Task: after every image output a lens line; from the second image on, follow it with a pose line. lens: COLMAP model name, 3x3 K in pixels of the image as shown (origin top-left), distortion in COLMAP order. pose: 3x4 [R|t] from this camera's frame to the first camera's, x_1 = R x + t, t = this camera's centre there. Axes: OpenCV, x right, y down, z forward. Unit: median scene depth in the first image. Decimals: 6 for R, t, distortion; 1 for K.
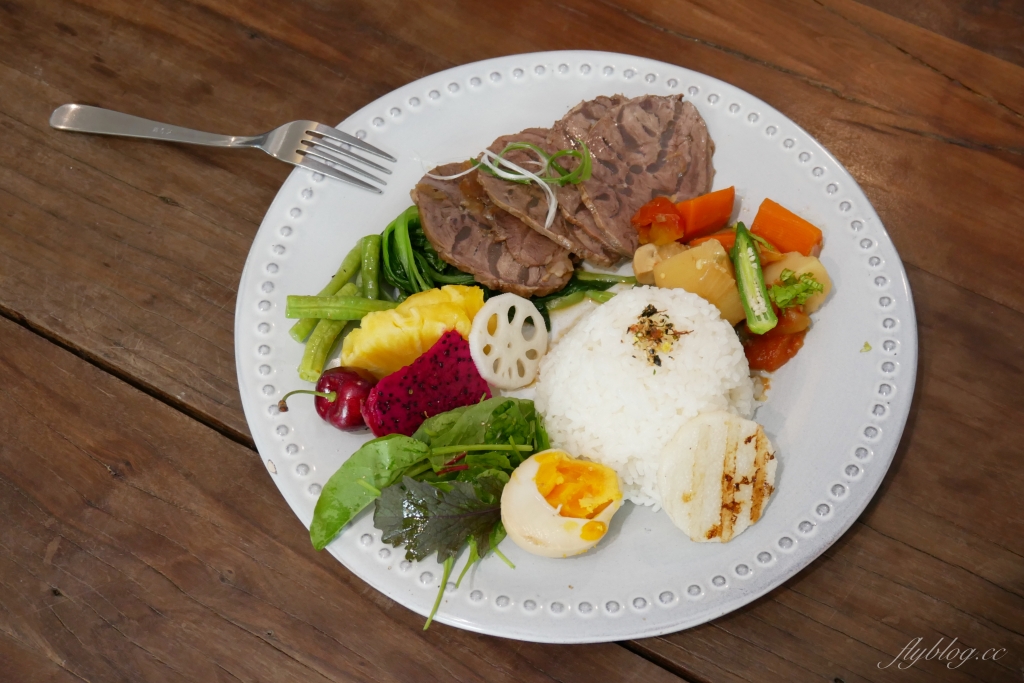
lens RADIAL K [[1321.5, 0, 512.0], [0, 1321.5, 341.5], [0, 0, 1]] dist [-0.026044, -0.011216]
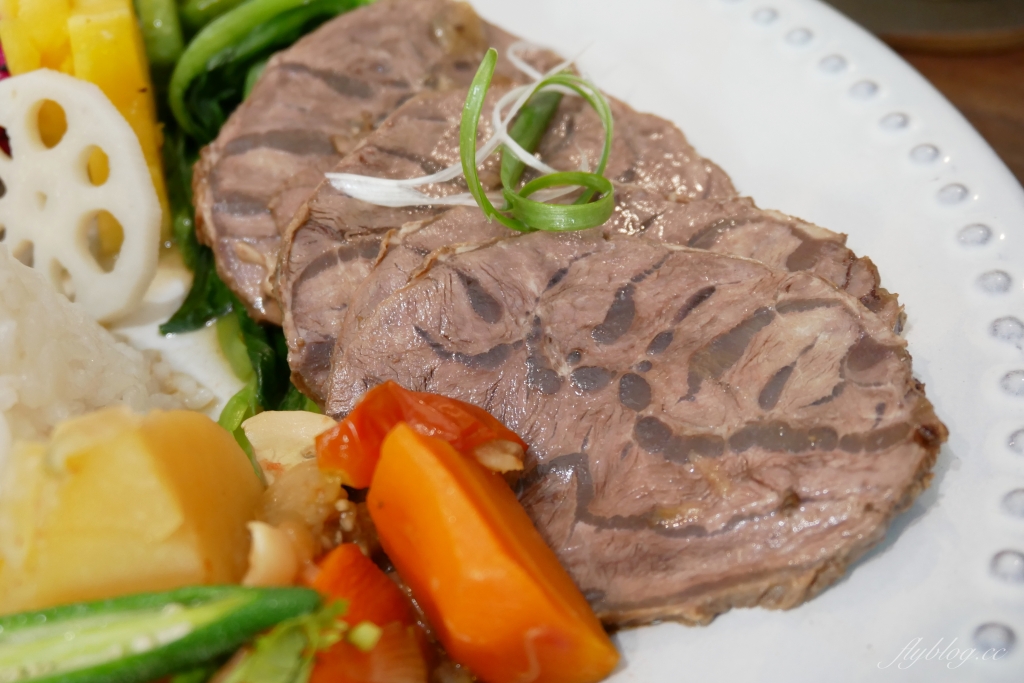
lens RADIAL K [[1268.3, 0, 512.0], [0, 1268.3, 341.5], [0, 0, 1]] dist [0.006217, 0.009433]
pose [[0.082609, 0.685489, -0.723381, 0.300997], [-0.819552, 0.459717, 0.342046, -0.214063], [0.567019, 0.564592, 0.599771, 0.787801]]
